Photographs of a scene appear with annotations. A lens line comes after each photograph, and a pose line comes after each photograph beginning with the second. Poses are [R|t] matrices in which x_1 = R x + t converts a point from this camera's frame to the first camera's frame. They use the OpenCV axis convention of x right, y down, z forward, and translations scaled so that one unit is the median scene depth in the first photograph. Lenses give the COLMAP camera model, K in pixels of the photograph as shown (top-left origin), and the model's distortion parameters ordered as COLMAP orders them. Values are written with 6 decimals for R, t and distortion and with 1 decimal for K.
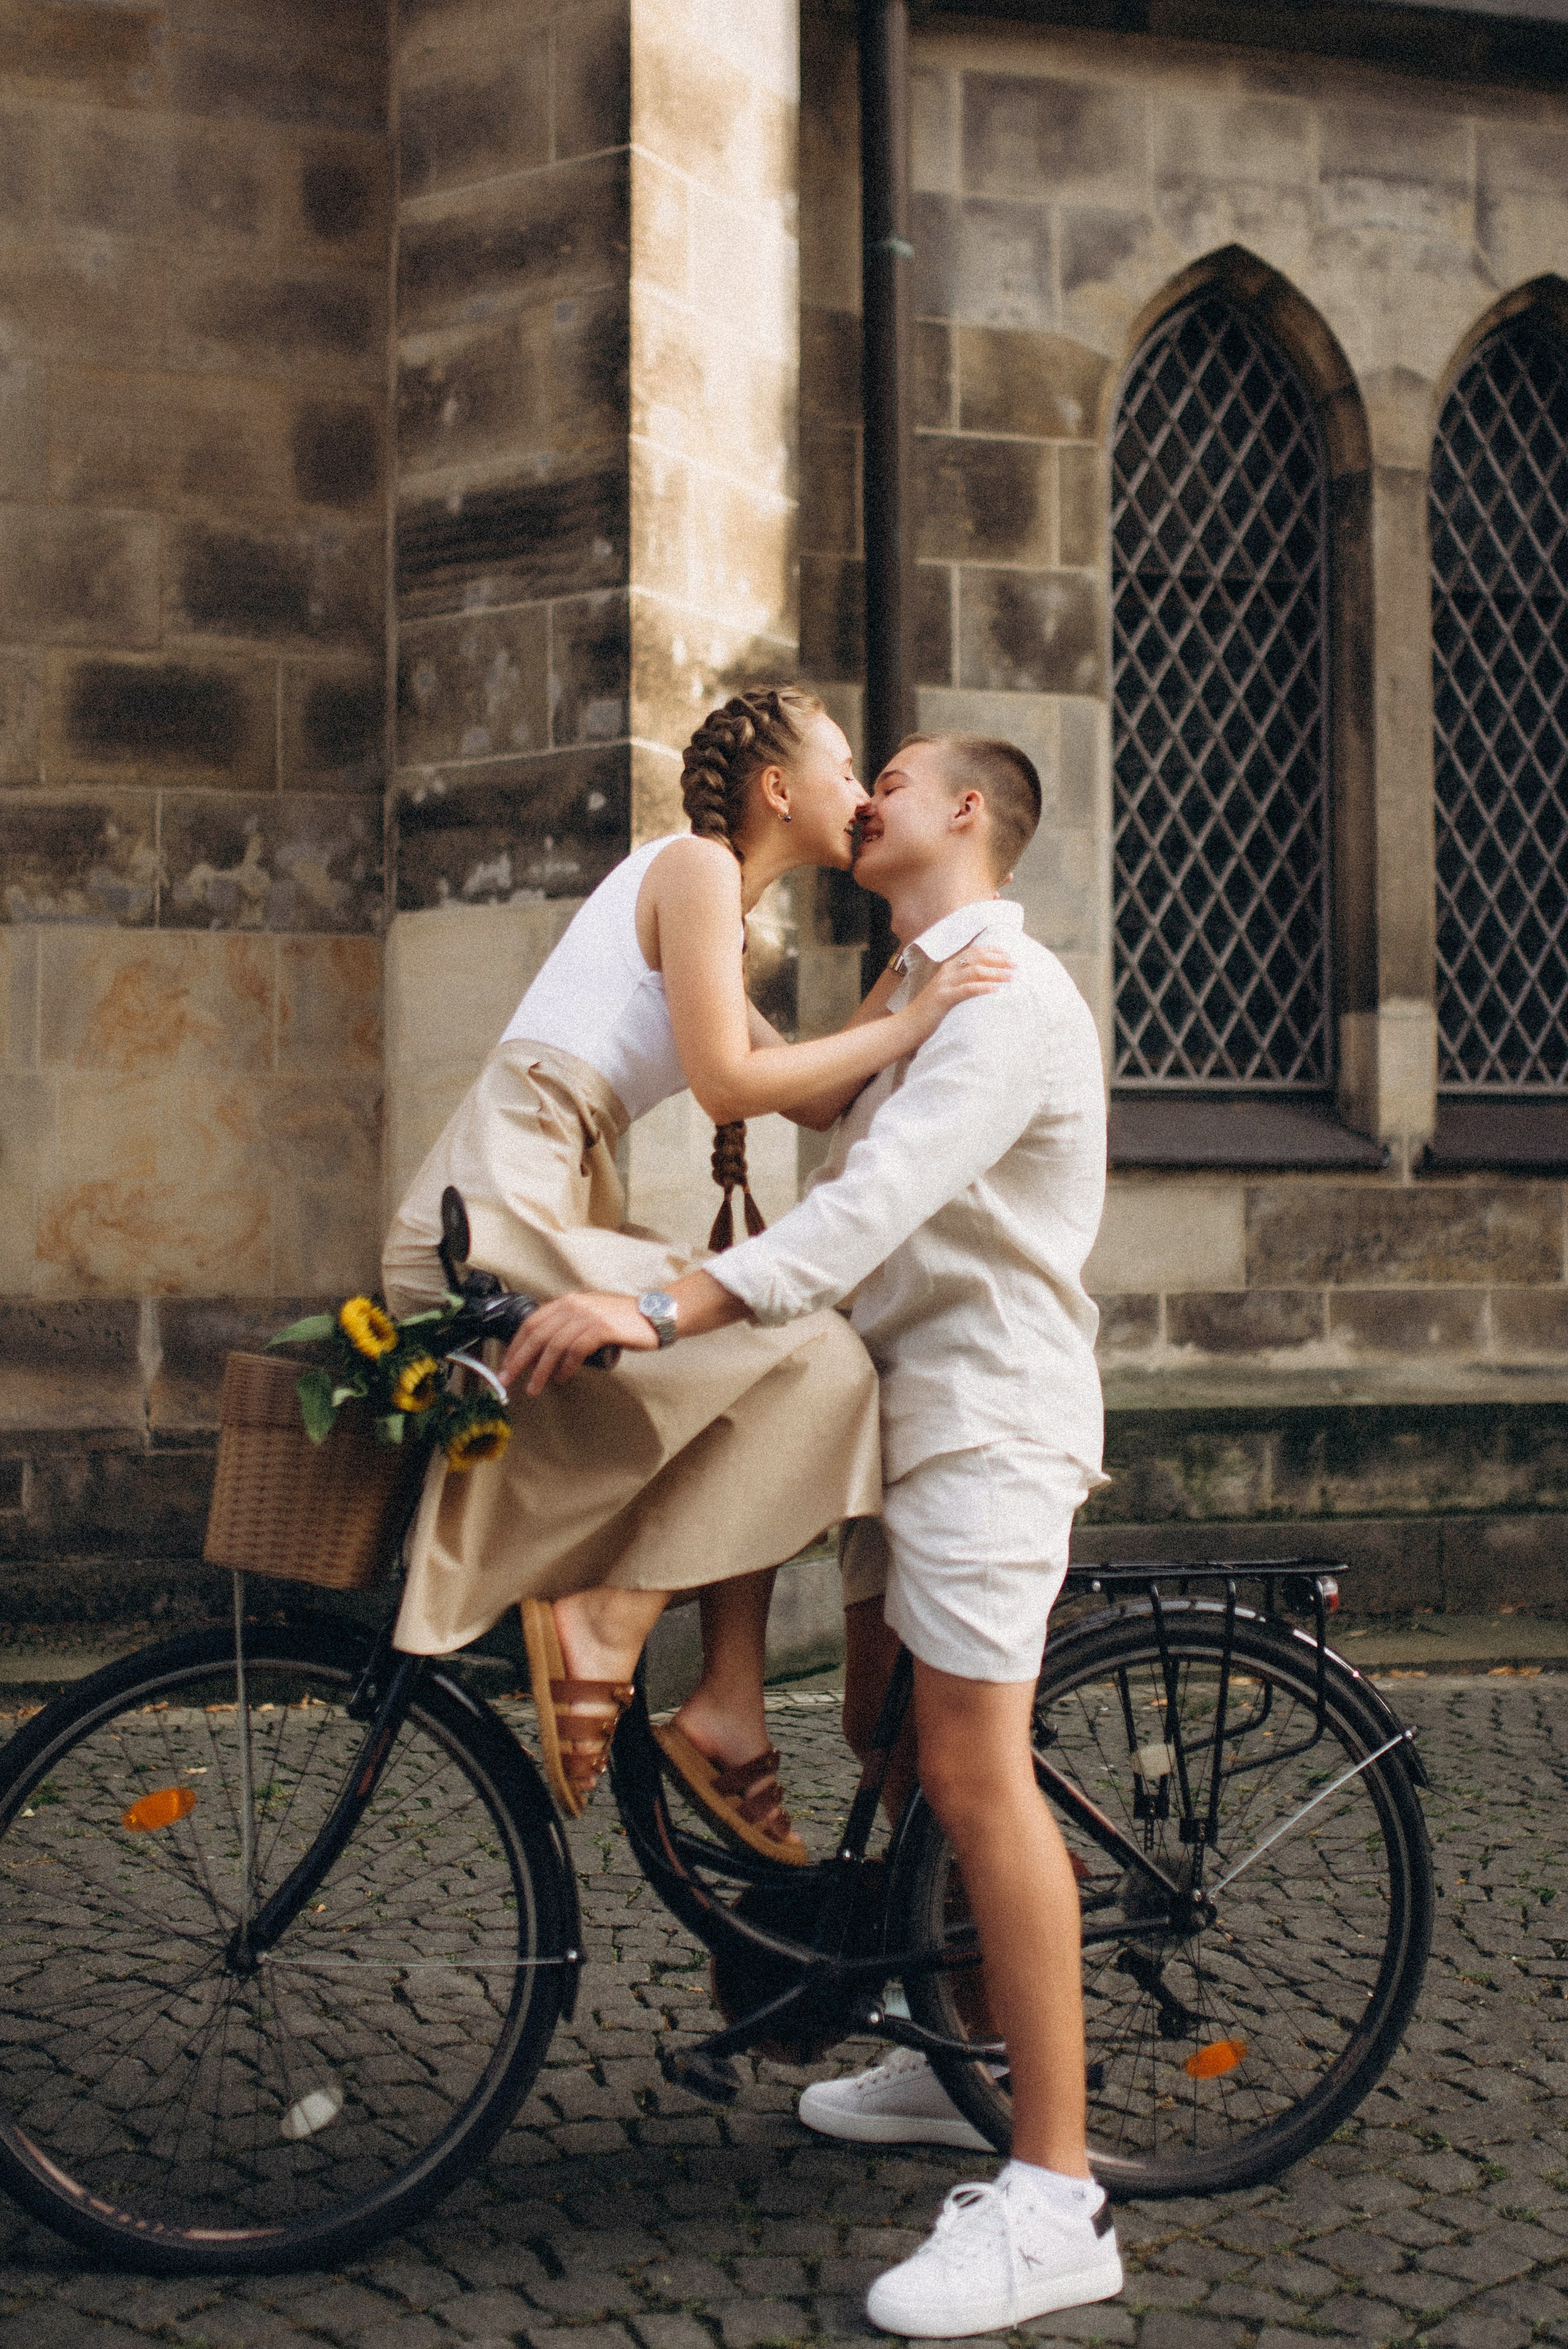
lens RADIAL K [[2784.7, 0, 840.0], [0, 2784.7, 1063.8], [0, 0, 1]] dist [0.047822, 0.000000]
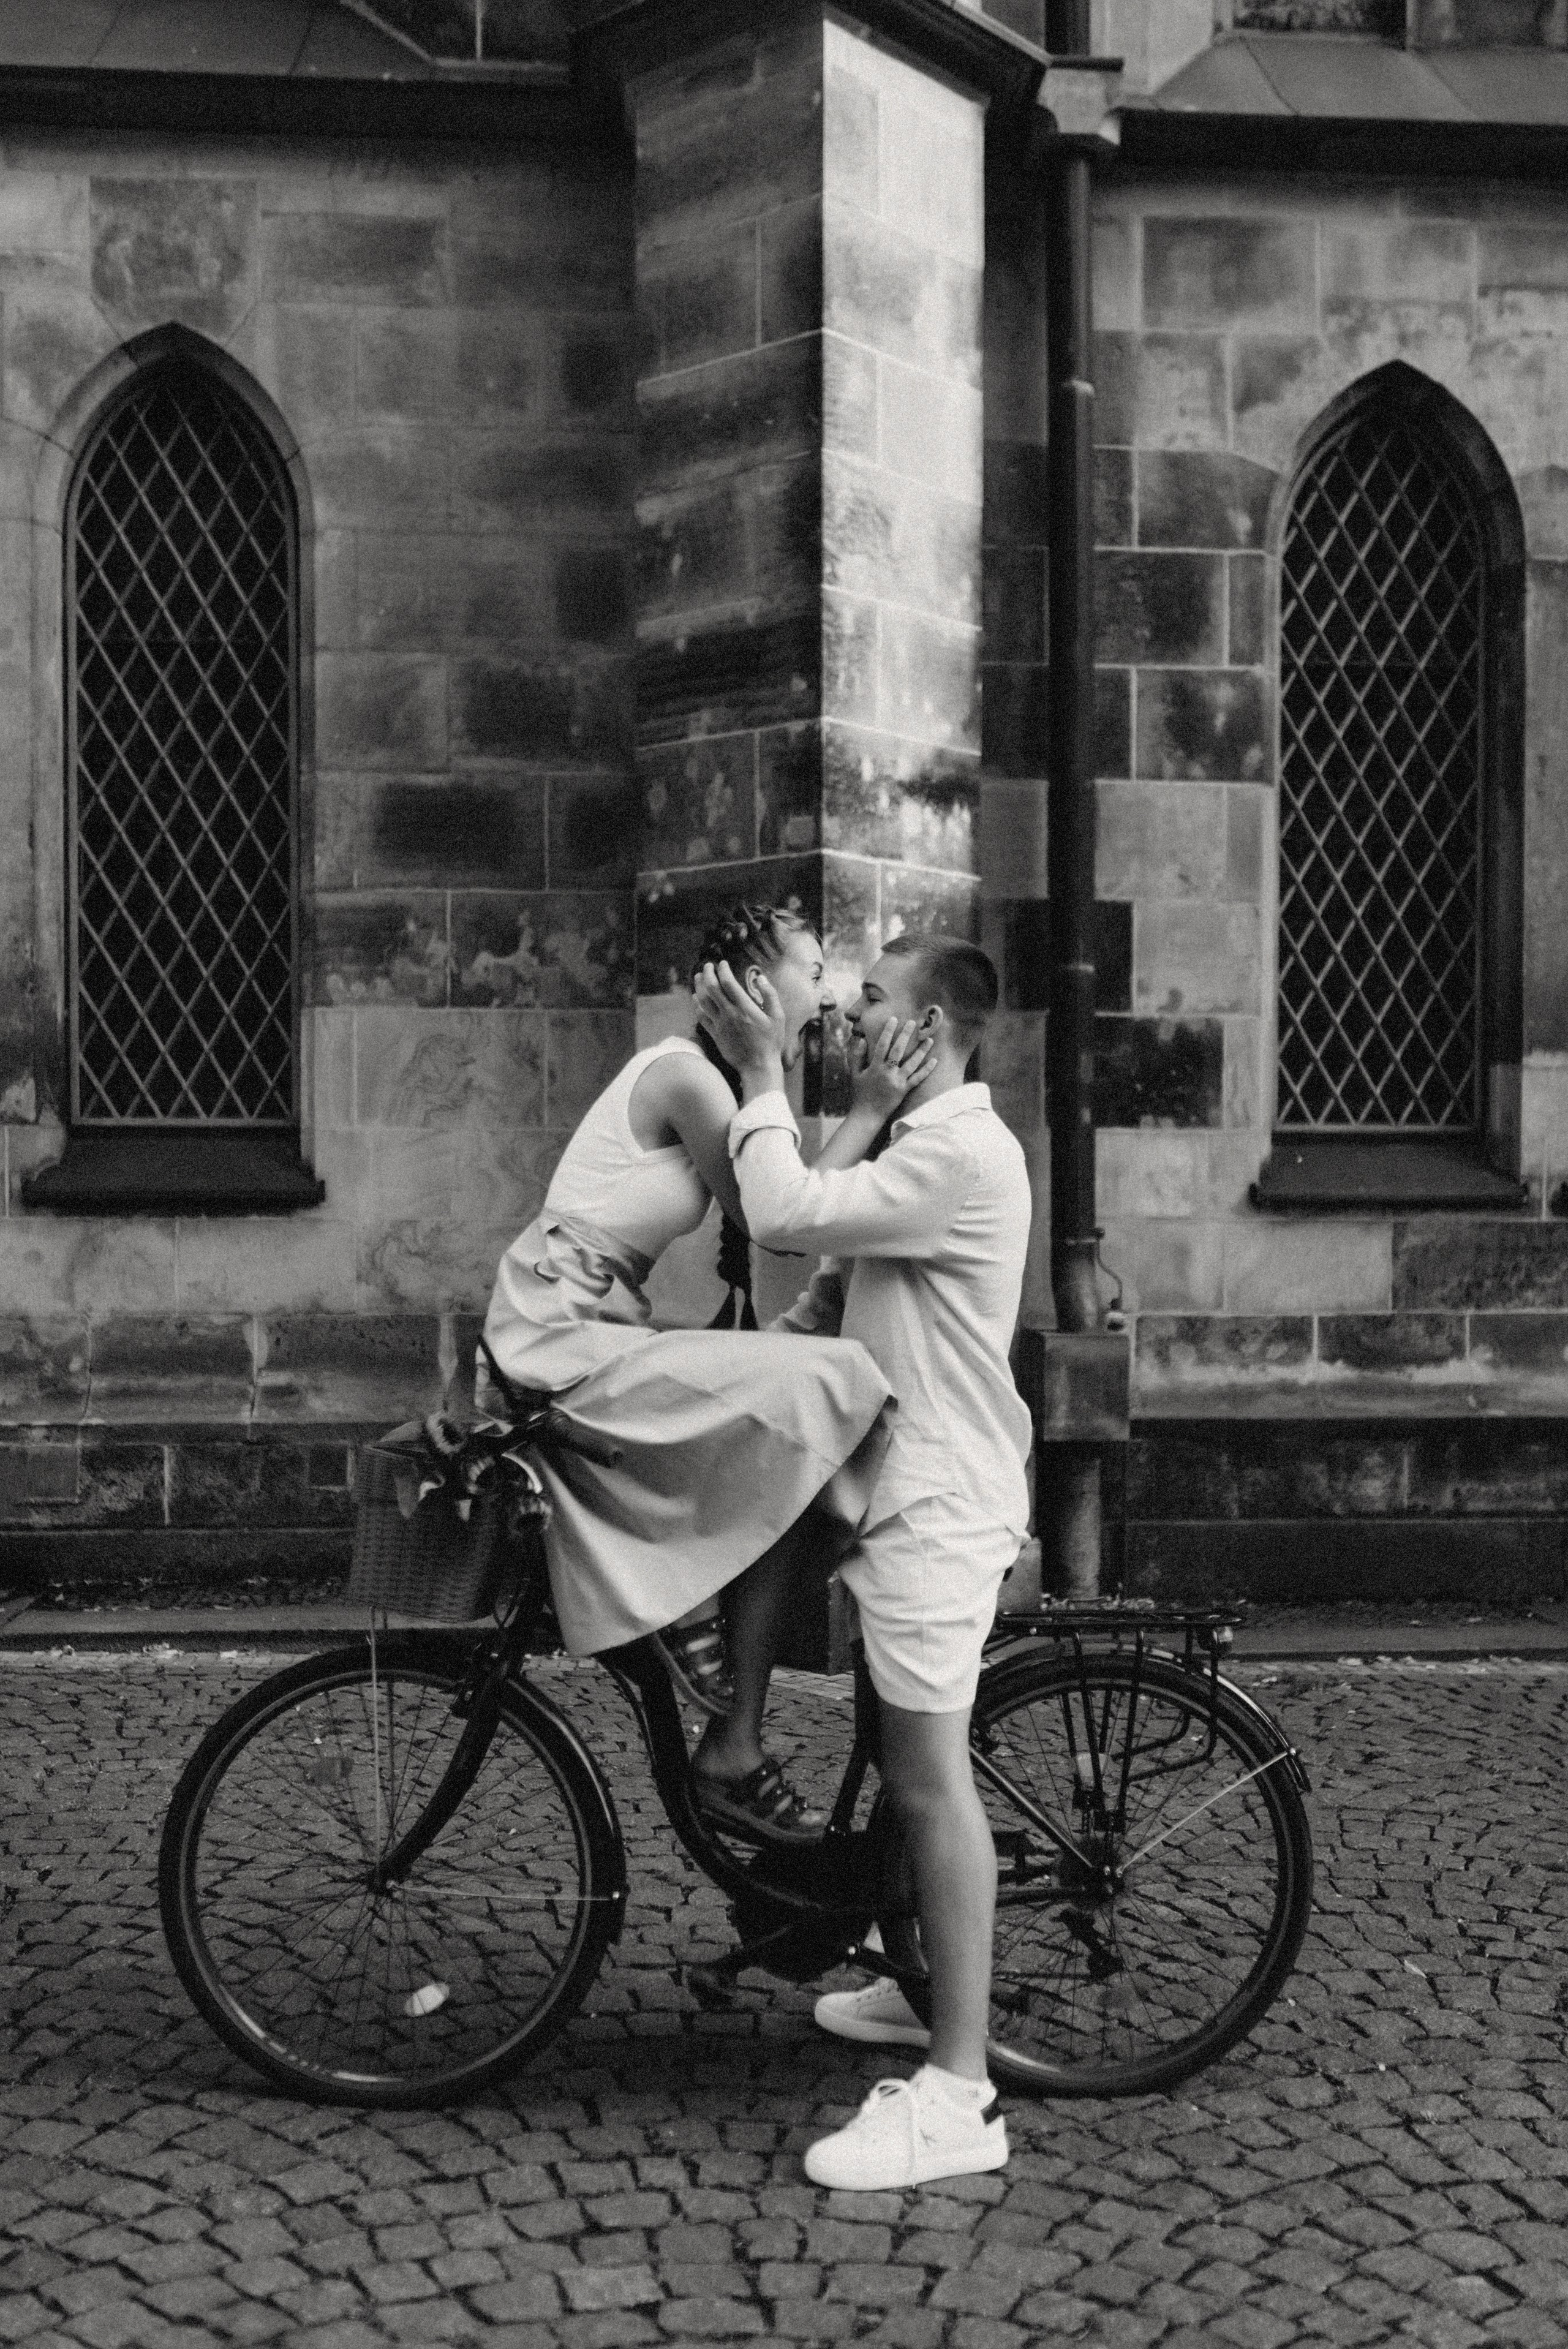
lens RADIAL K [[2589.7, 0, 730.4], [0, 2589.7, 1221.0], [0, 0, 1]] dist [0.012908, 0.000000]
pose [[0.983158, 0.004331, -0.182706, 0.079381], [0.009823, 0.997022, 0.076493, -0.041499], [0.182494, -0.076999, 0.980187, -0.076237]]
